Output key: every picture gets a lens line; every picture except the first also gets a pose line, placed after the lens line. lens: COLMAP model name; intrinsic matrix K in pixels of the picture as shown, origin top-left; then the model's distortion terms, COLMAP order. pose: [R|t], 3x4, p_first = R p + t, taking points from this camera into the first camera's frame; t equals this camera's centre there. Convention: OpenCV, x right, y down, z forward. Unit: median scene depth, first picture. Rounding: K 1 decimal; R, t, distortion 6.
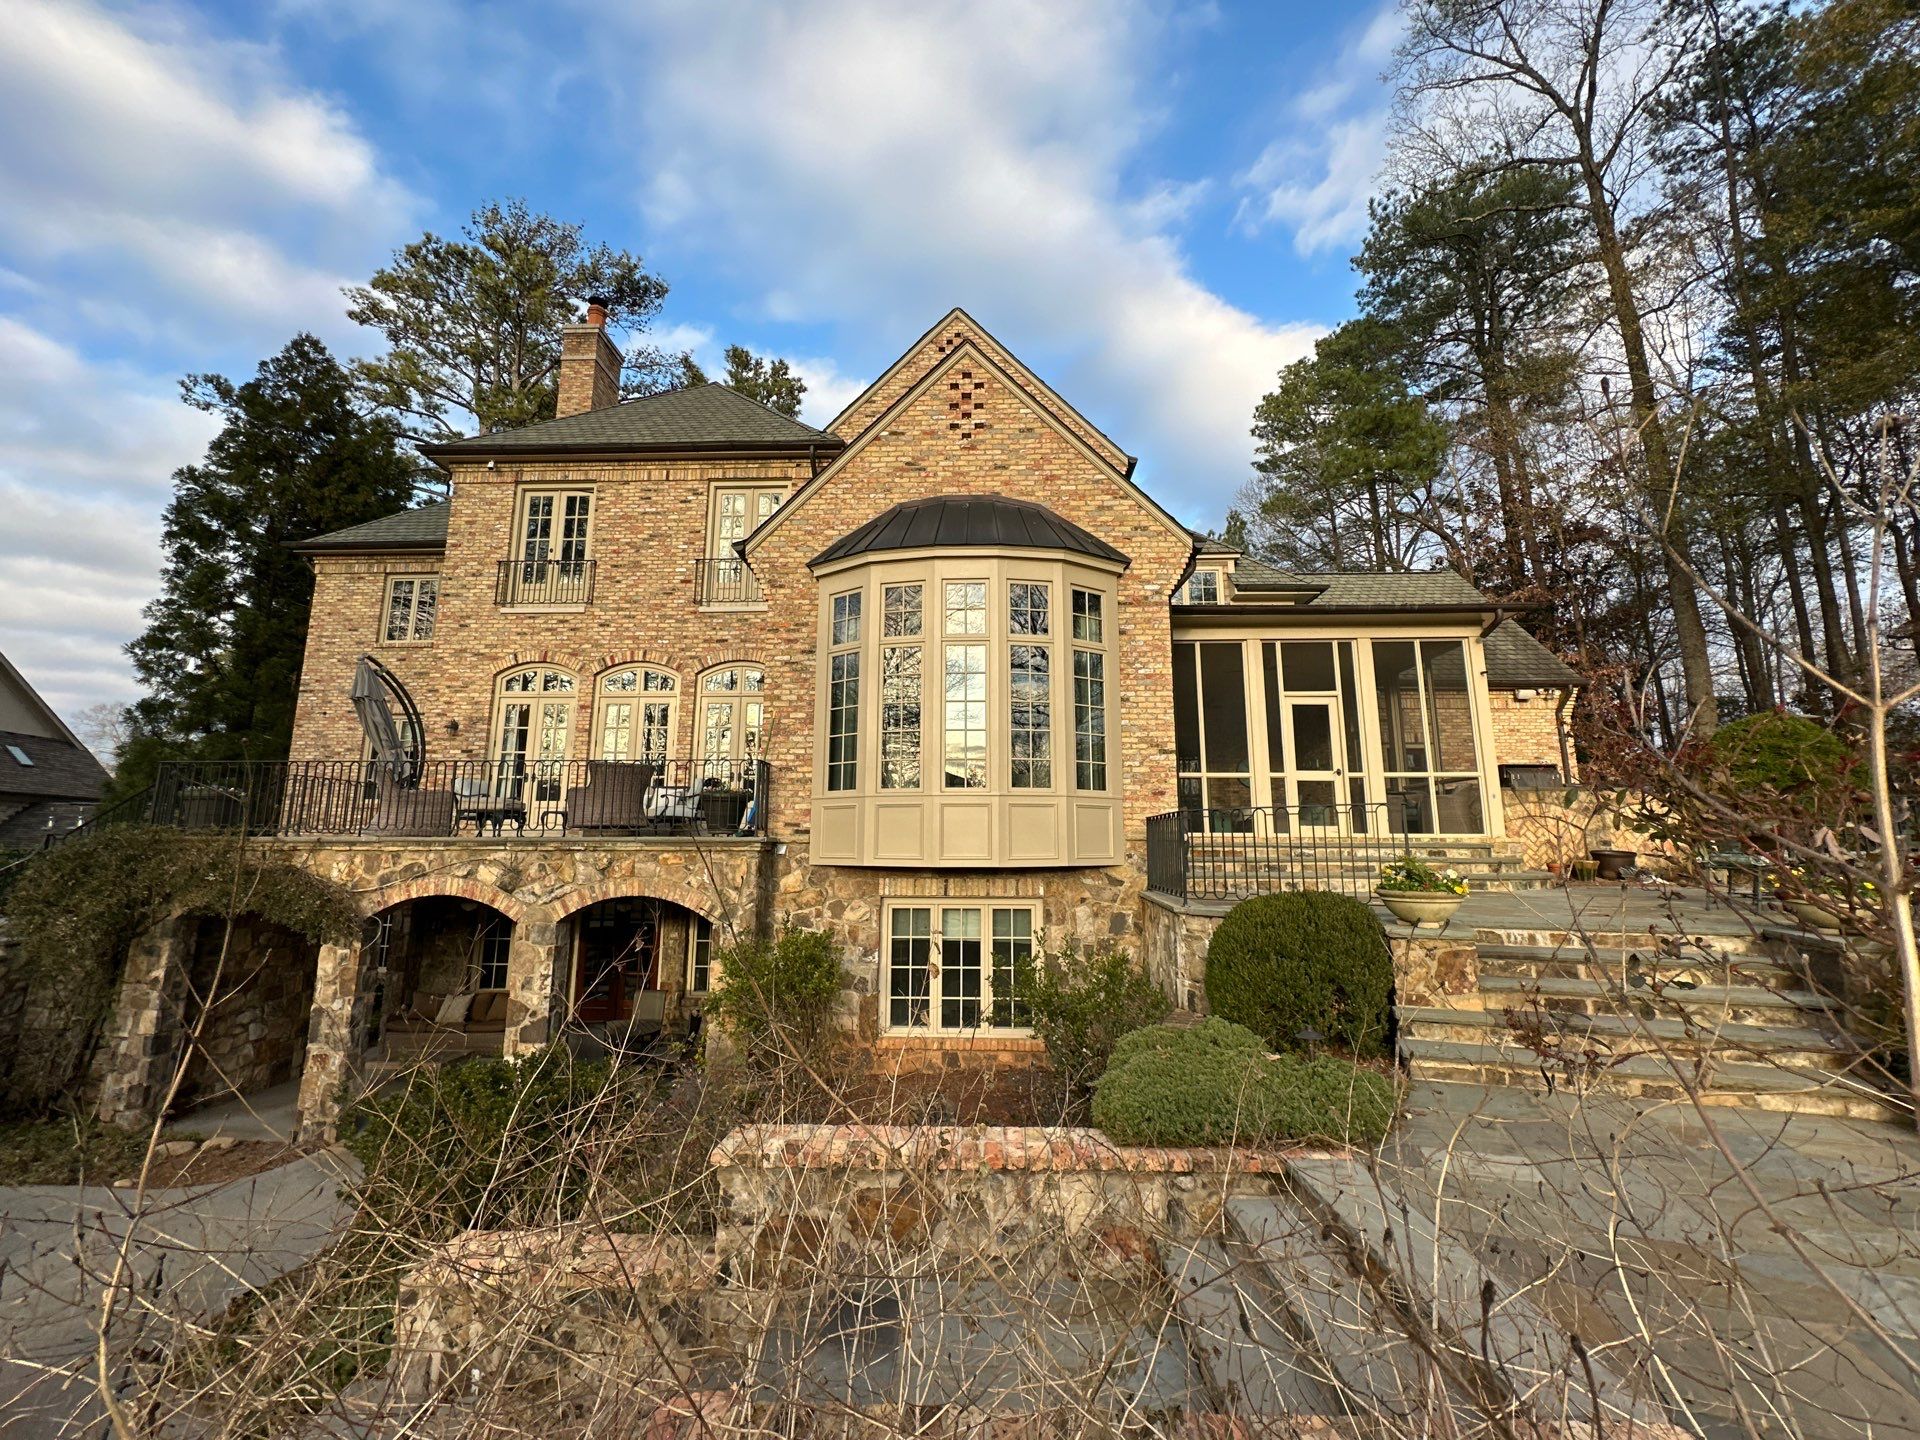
lens RADIAL K [[765.1, 0, 959.0], [0, 765.1, 722.5], [0, 0, 1]] dist [-0.002279, 0.000133]
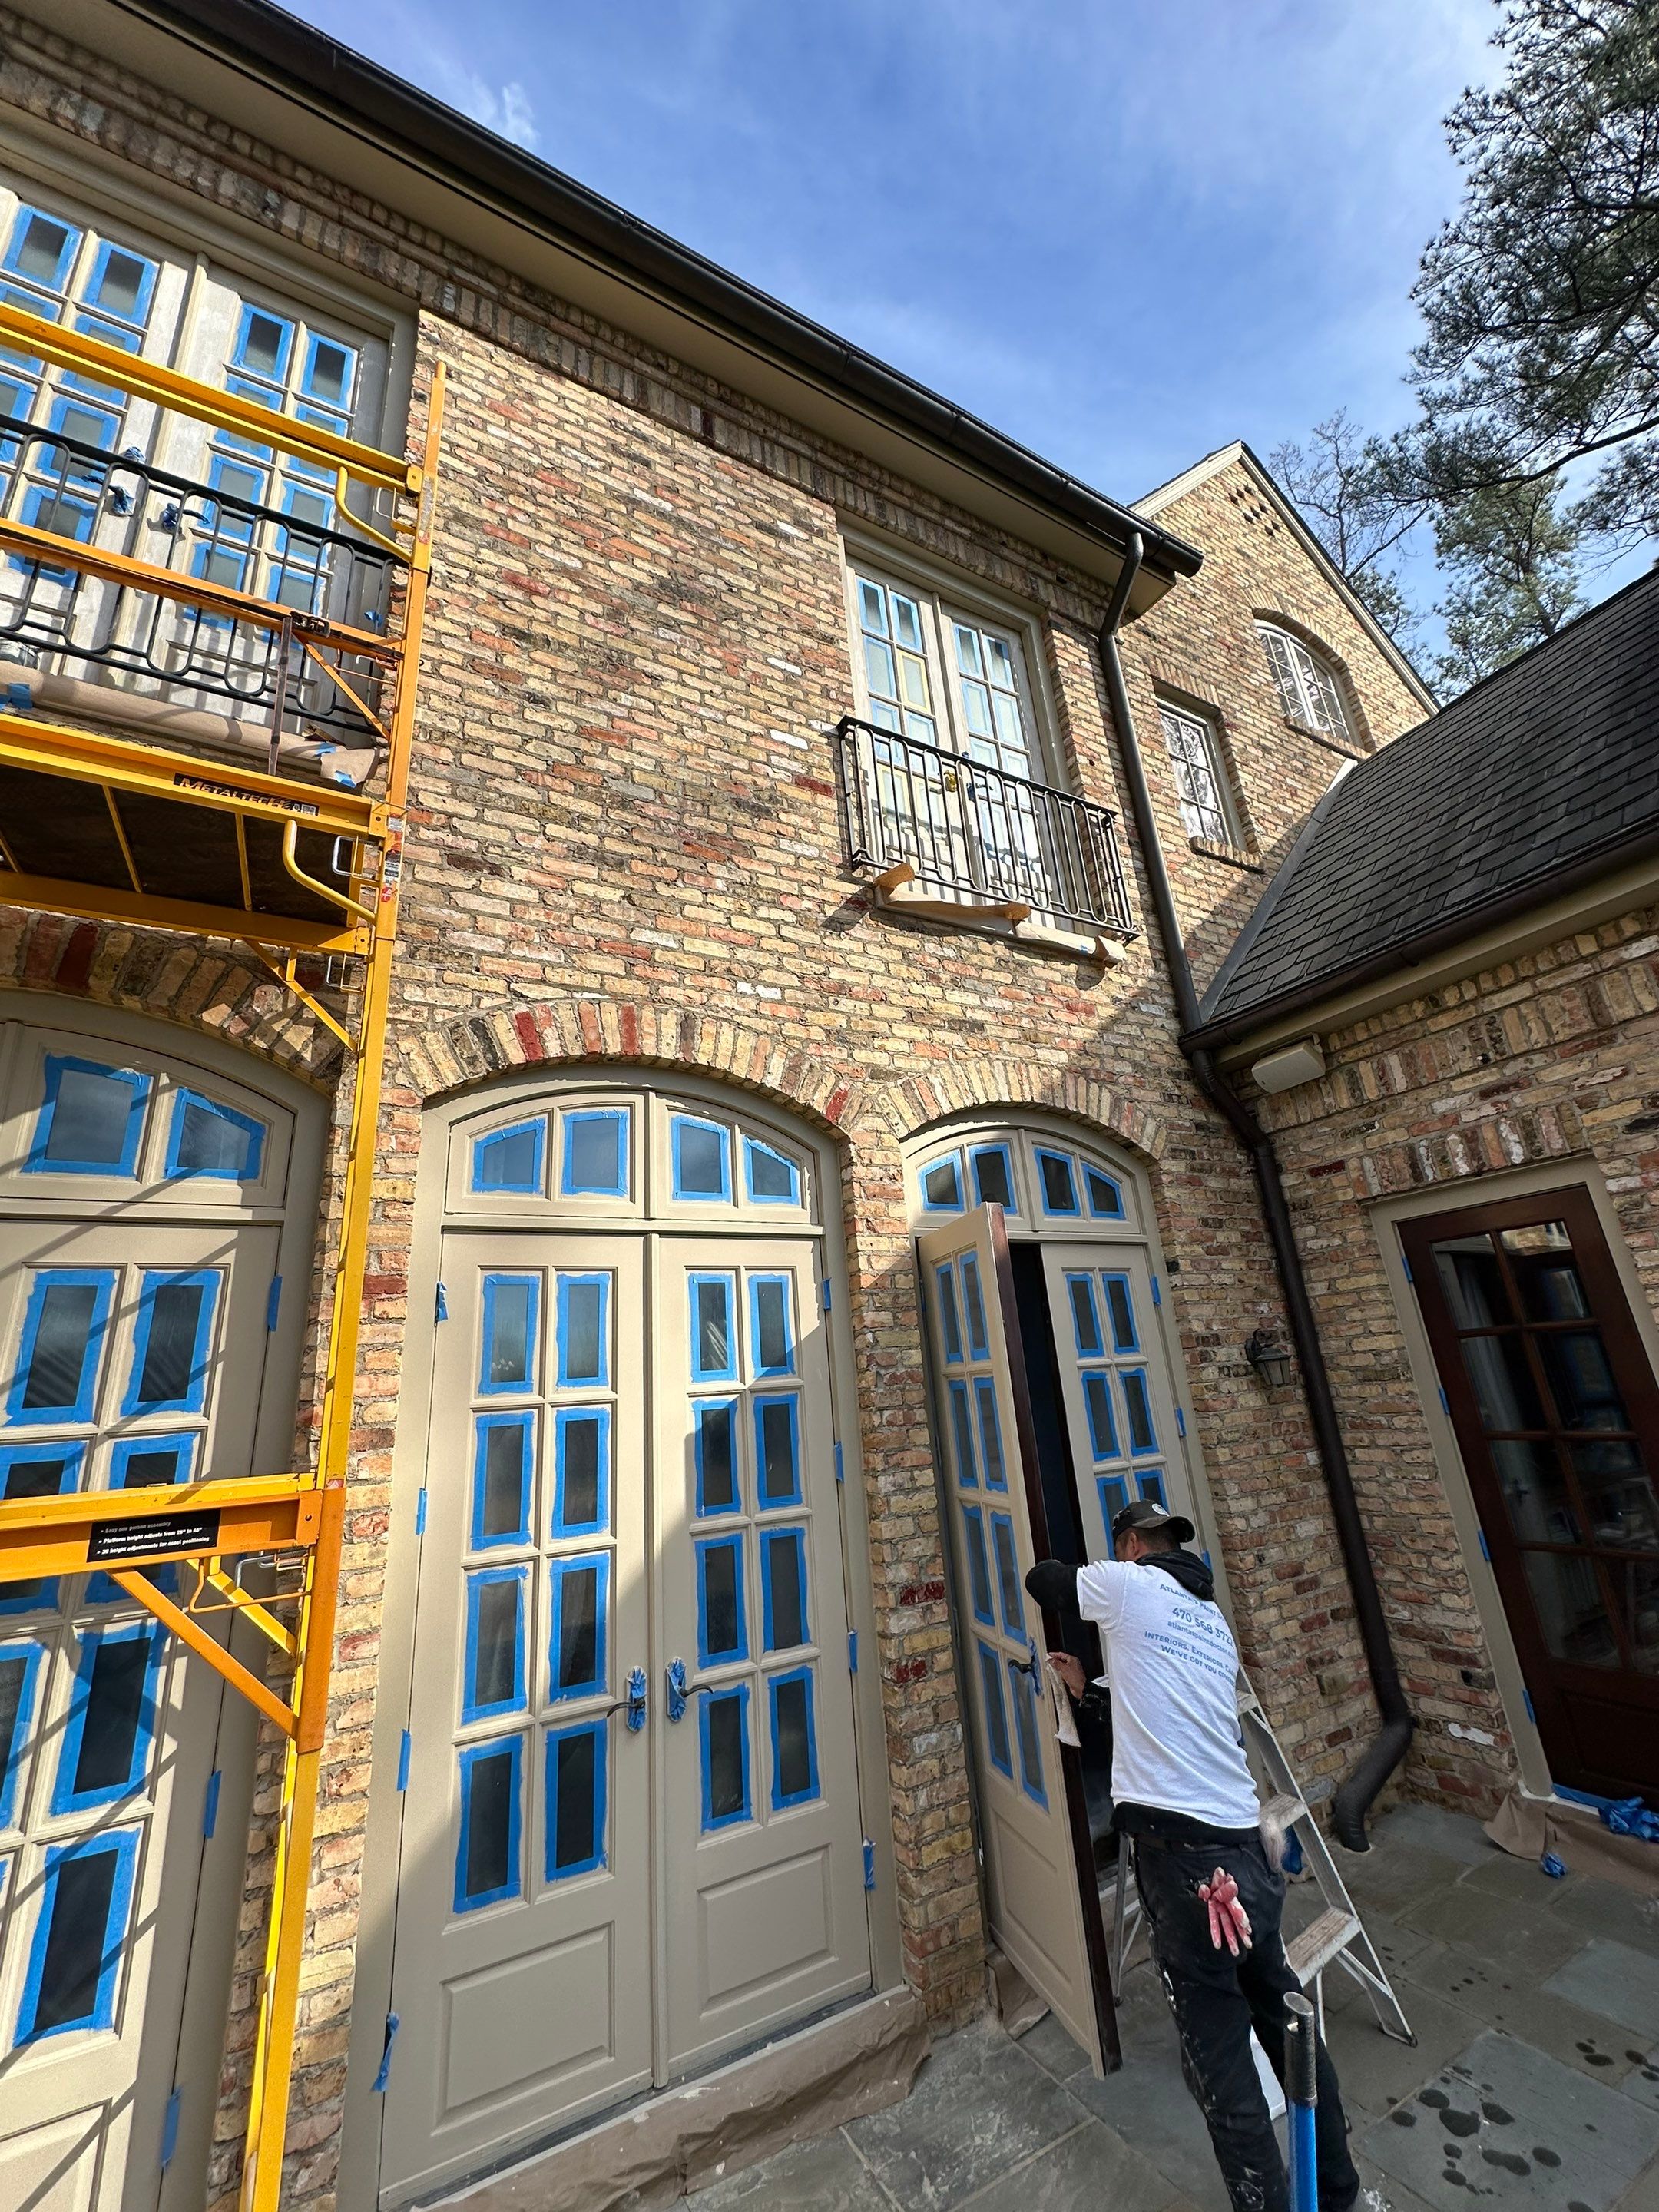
lens RADIAL K [[881.4, 0, 831.1], [0, 881.4, 1104.3], [0, 0, 1]] dist [-0.002279, 0.000133]
pose [[0.849418, 0.103356, 0.517501, -0.634123], [-0.010919, 0.983865, -0.178577, -0.032715], [-0.527608, 0.146036, 0.836841, 0.977384]]
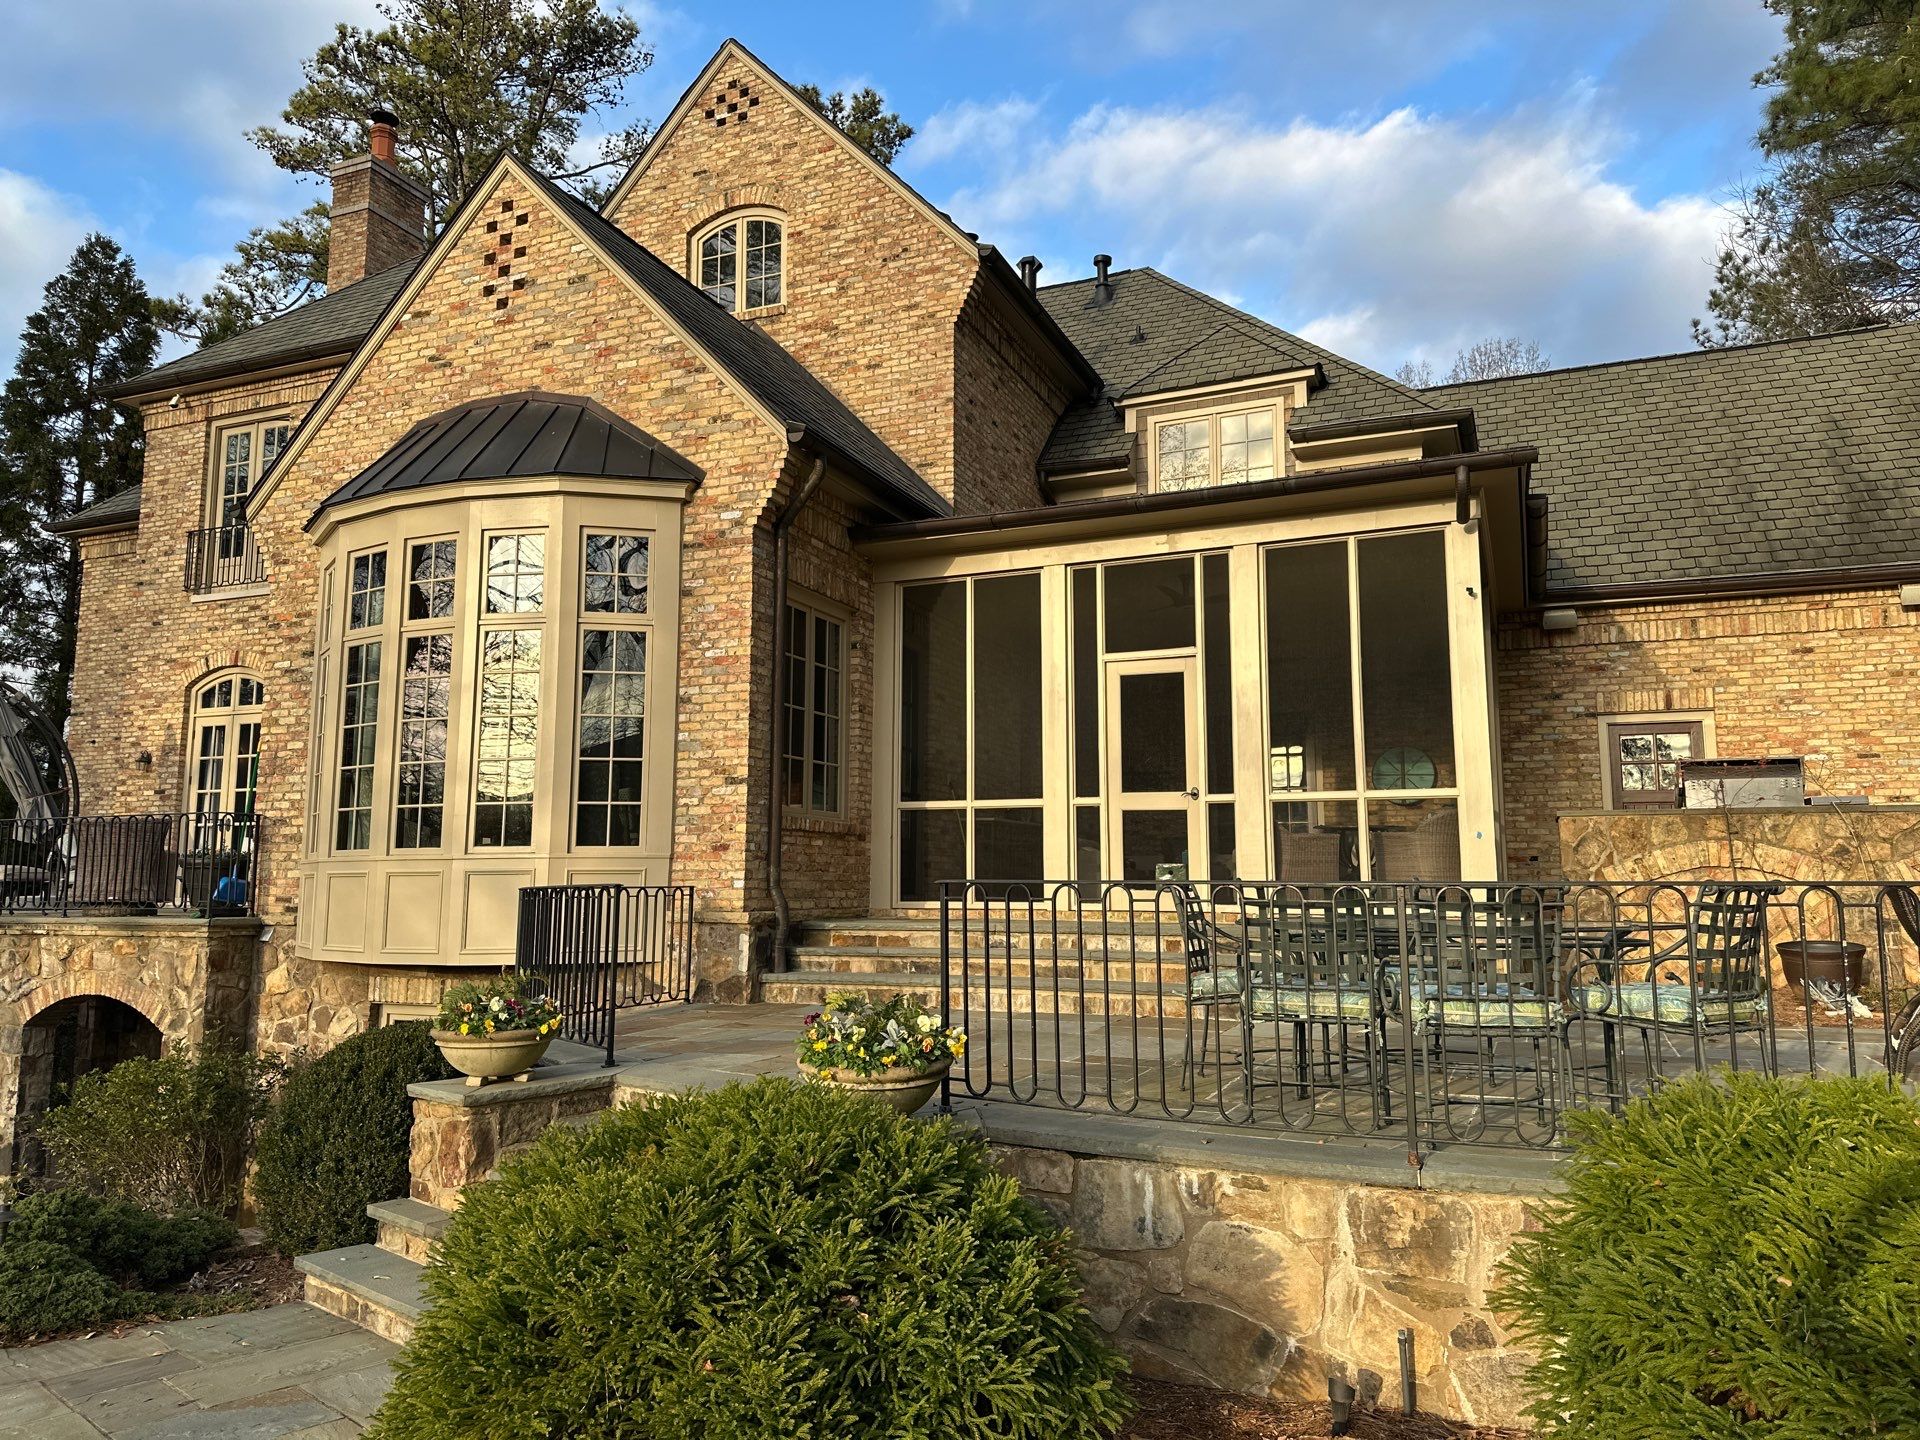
lens RADIAL K [[1342.6, 0, 960.0], [0, 1342.6, 720.0], [0, 0, 1]] dist [0.102443, -0.132523]
pose [[0.932316, -0.047268, -0.358543, 0.716890], [0.060080, 0.997889, 0.024669, -0.023591], [0.356620, -0.044540, 0.933187, 0.035429]]
